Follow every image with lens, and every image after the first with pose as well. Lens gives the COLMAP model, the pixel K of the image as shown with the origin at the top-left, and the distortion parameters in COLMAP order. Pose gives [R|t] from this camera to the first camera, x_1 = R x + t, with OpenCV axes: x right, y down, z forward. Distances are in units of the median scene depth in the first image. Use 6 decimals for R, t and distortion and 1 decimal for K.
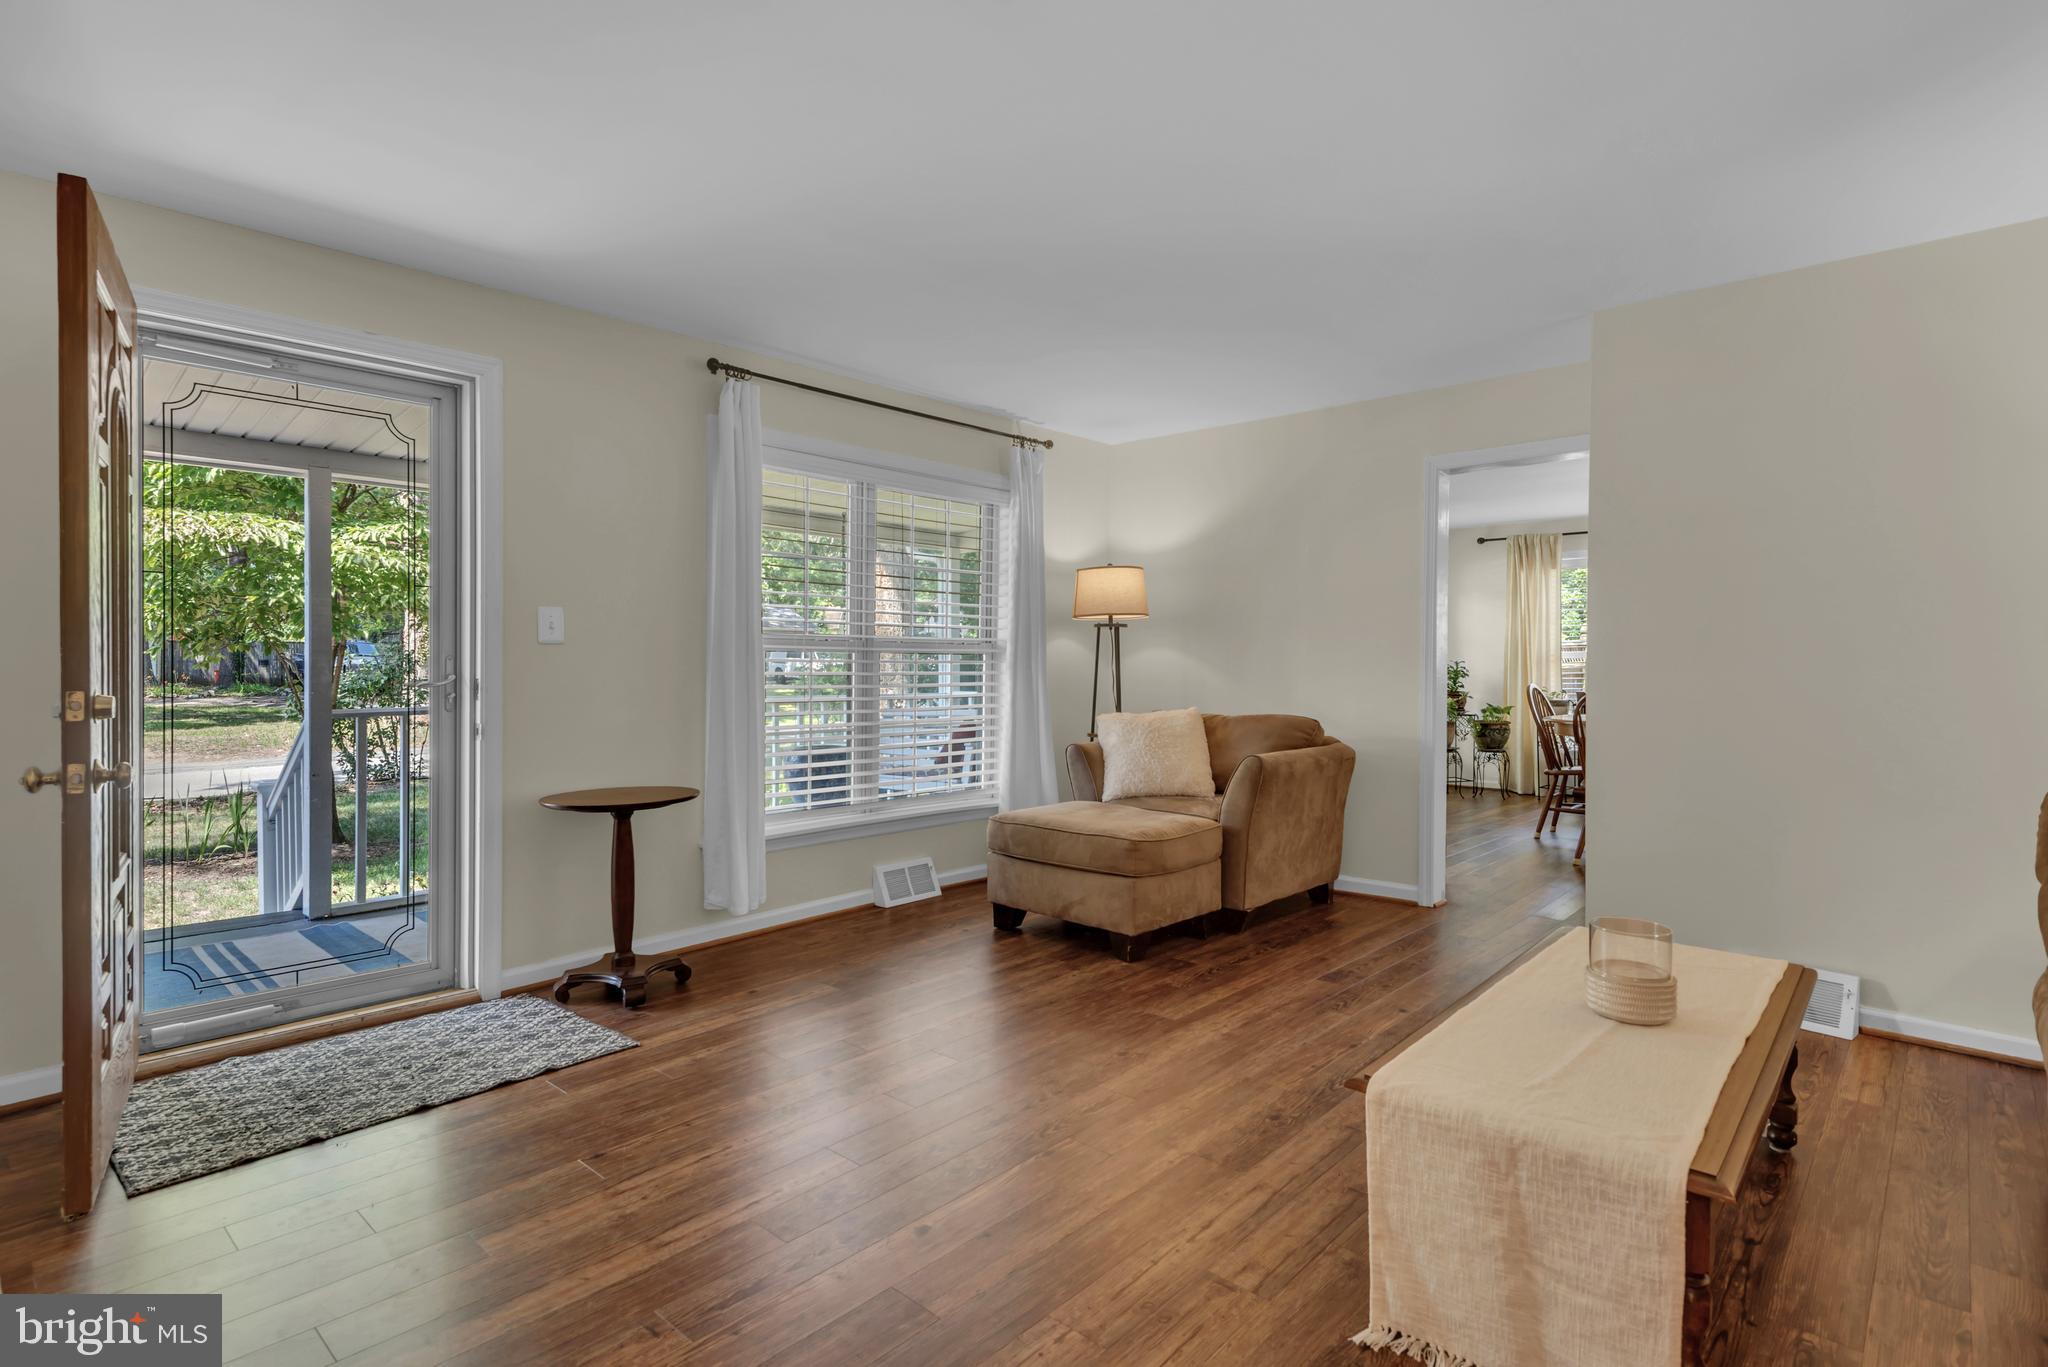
lens RADIAL K [[1030.5, 0, 1019.1], [0, 1030.5, 672.5], [0, 0, 1]] dist [-0.005072, -0.000789]
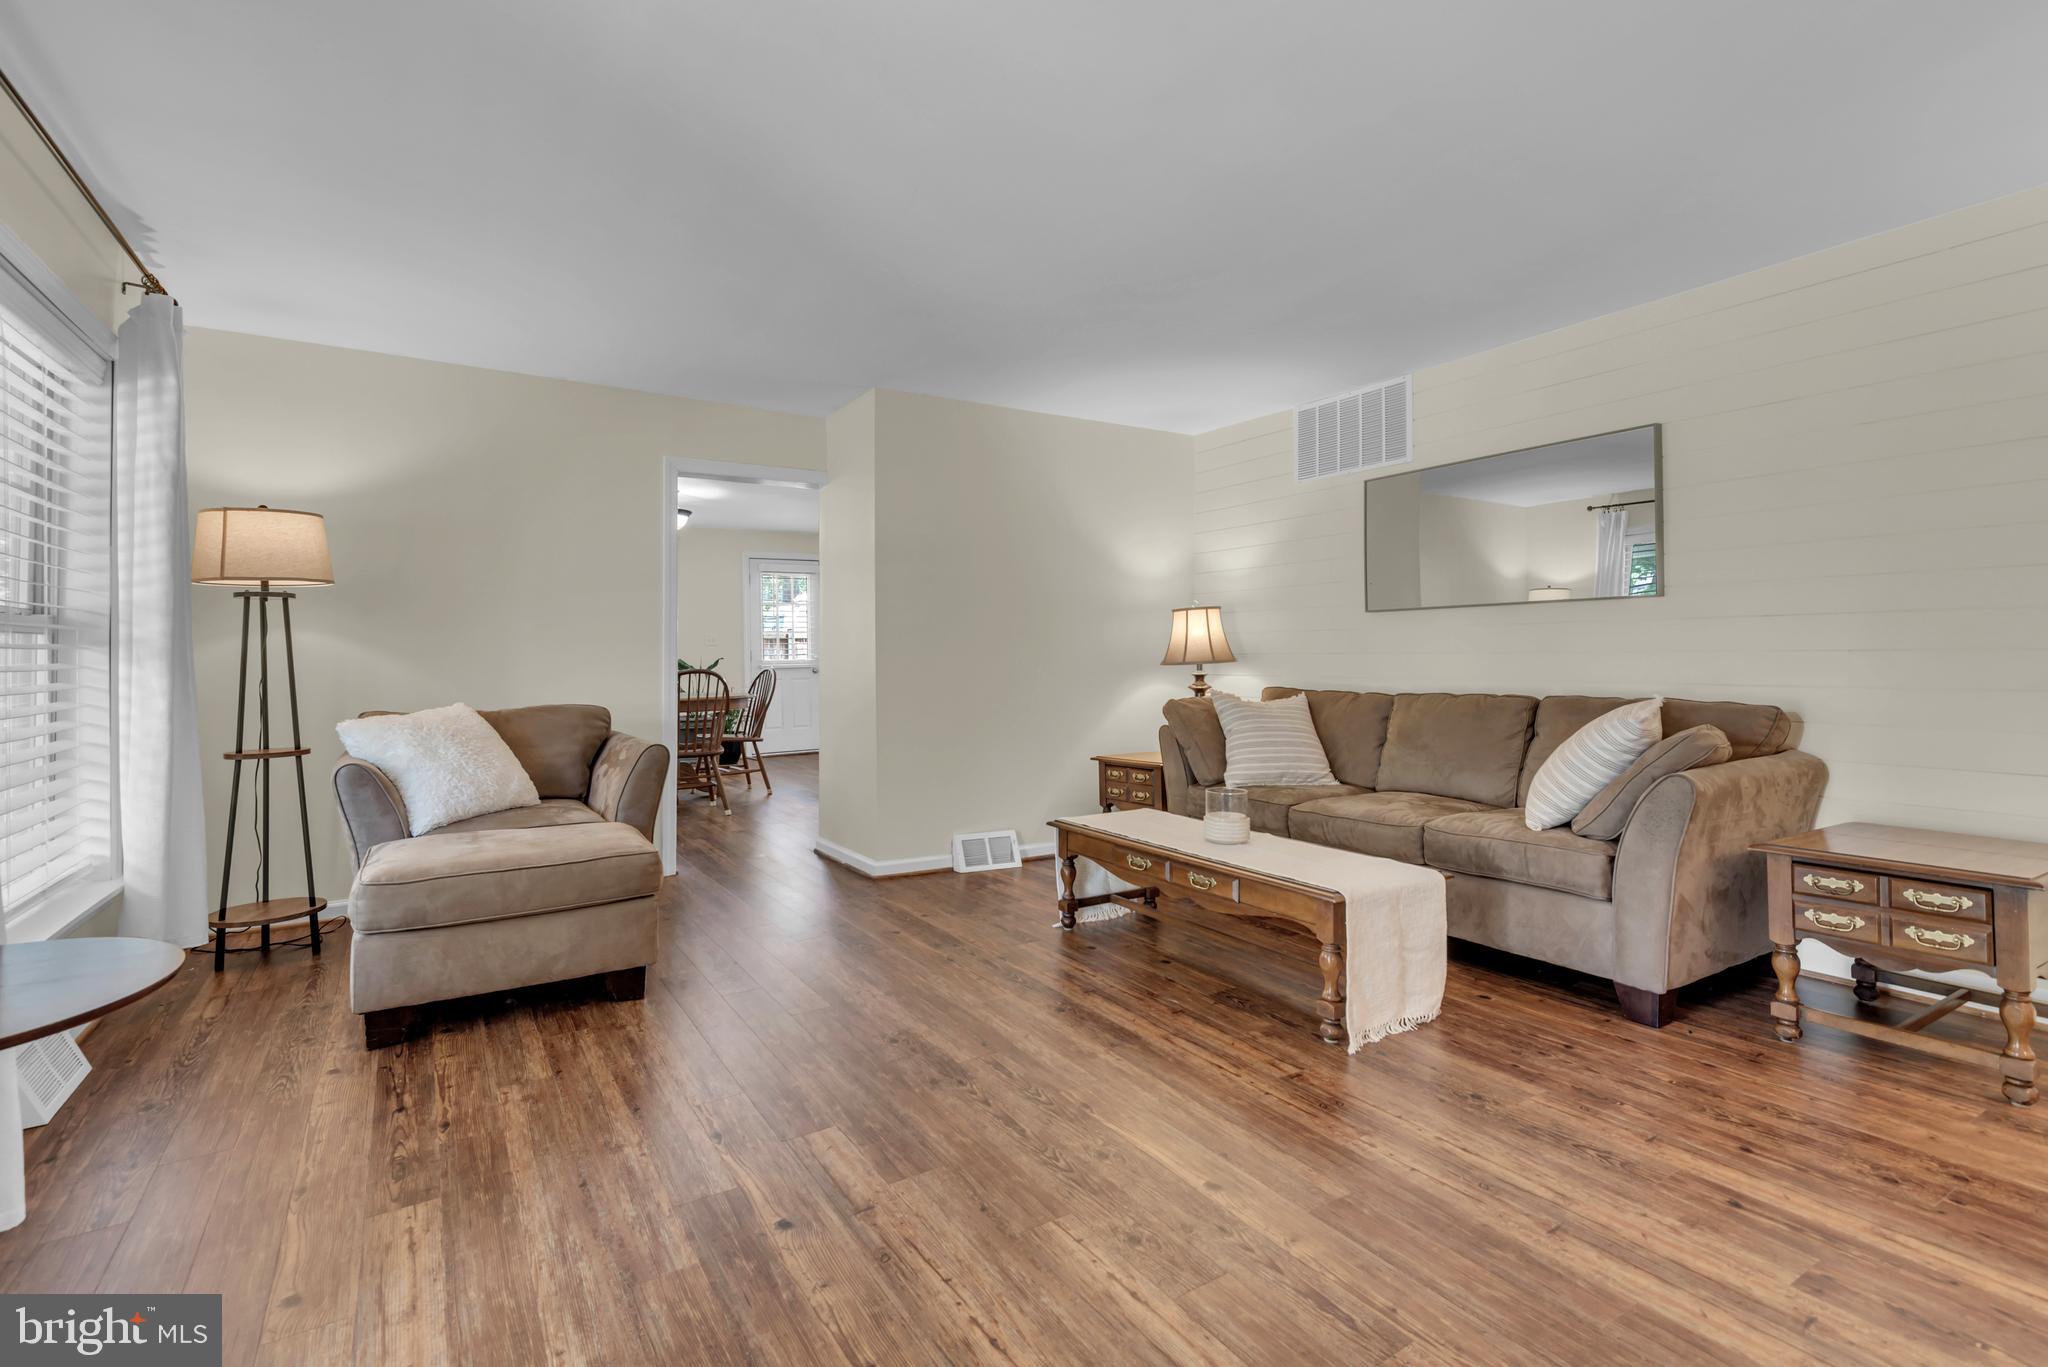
lens RADIAL K [[948.9, 0, 1008.0], [0, 948.9, 694.8], [0, 0, 1]] dist [0.002558, 0.000729]
pose [[0.271900, -0.054589, 0.960776, -0.650835], [0.026339, 0.998438, 0.049275, 0.003598], [-0.961965, 0.011908, 0.272913, 0.593809]]
